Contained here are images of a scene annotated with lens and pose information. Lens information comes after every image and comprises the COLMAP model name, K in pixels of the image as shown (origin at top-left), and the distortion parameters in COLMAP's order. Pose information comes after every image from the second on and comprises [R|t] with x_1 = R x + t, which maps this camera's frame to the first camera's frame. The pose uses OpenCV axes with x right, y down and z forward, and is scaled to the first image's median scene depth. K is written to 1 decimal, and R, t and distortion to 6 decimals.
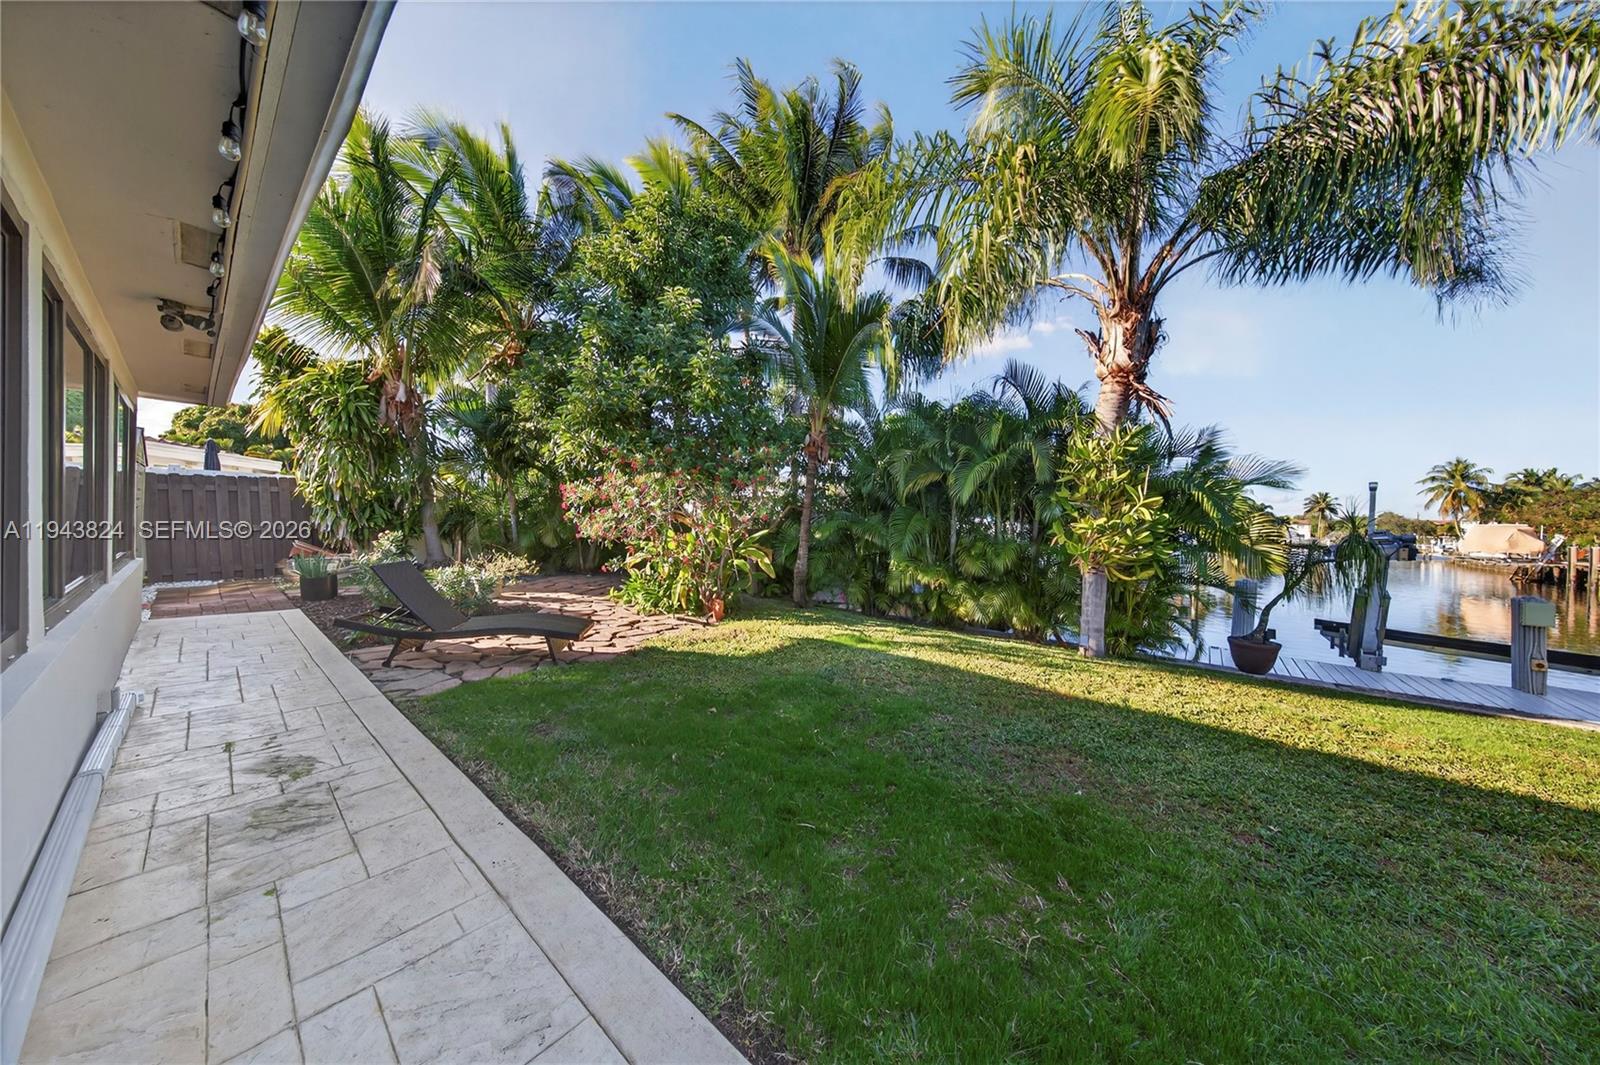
lens RADIAL K [[514.9, 0, 802.8], [0, 514.9, 519.7], [0, 0, 1]] dist [-0.000074, -0.000008]
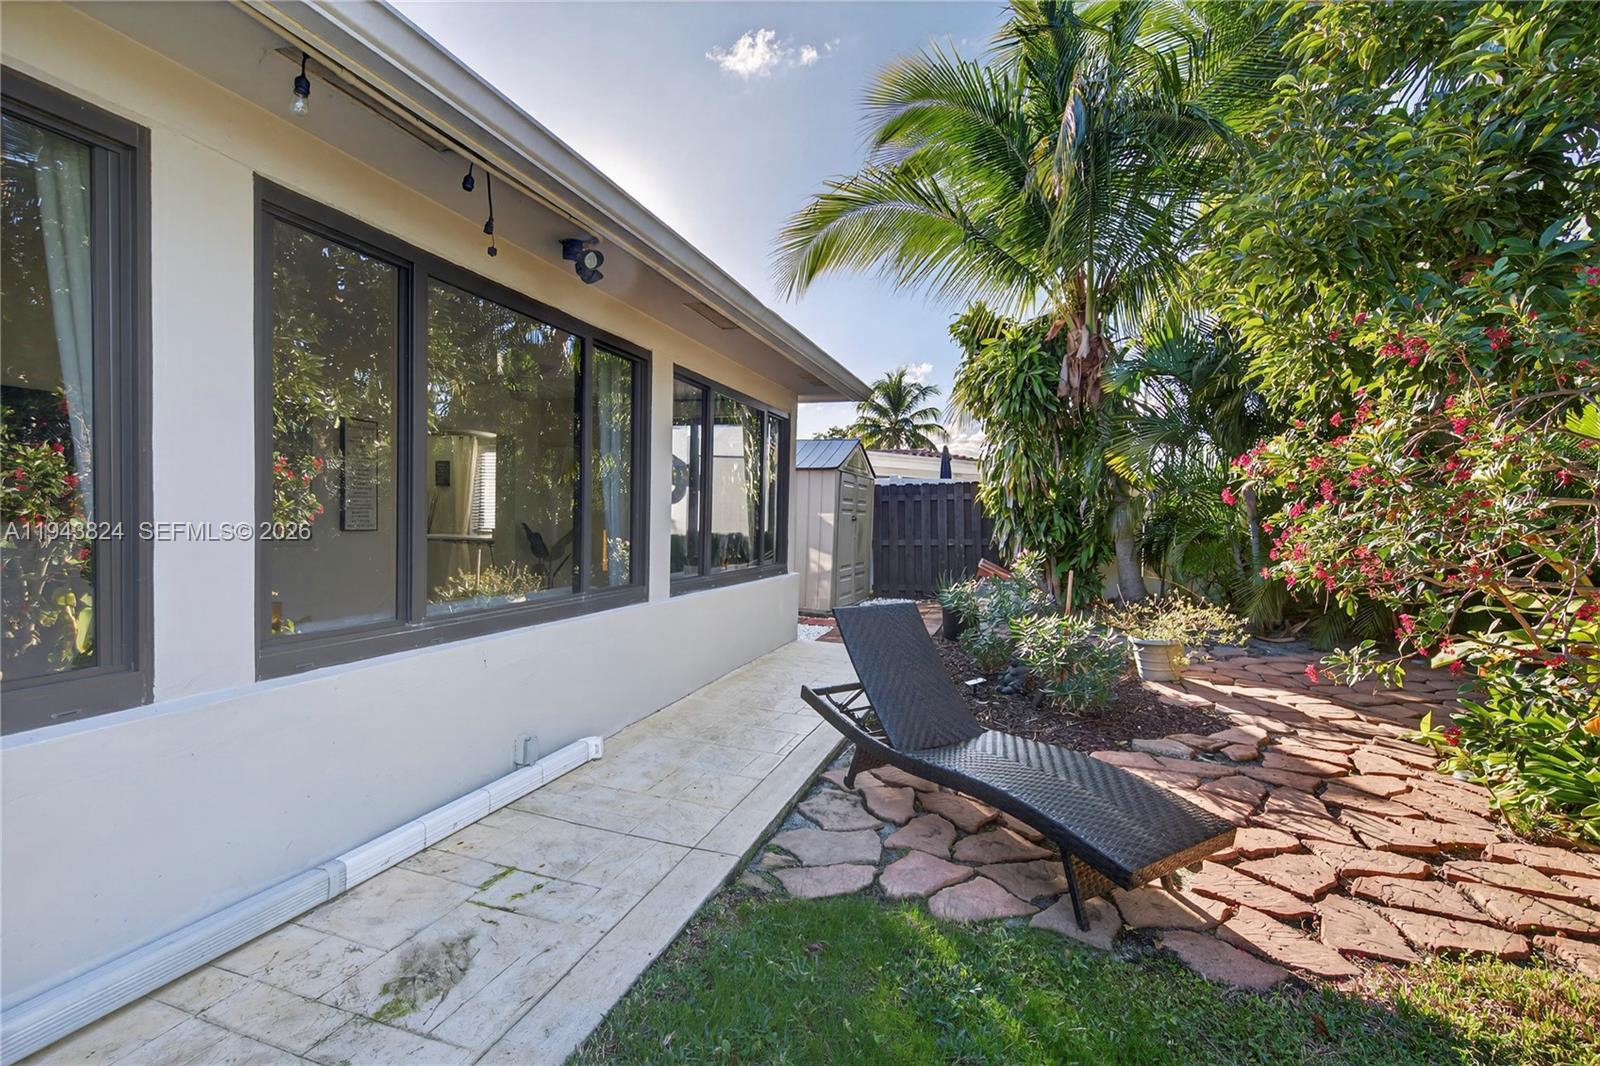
lens RADIAL K [[710.5, 0, 800.0], [0, 710.5, 533.0], [0, 0, 1]] dist [0.001301, 0.000158]
pose [[0.354676, 0.000435, -0.934989, -0.014171], [0.000589, 1.000000, 0.000689, -0.000087], [0.934989, -0.000795, 0.354676, 0.115514]]
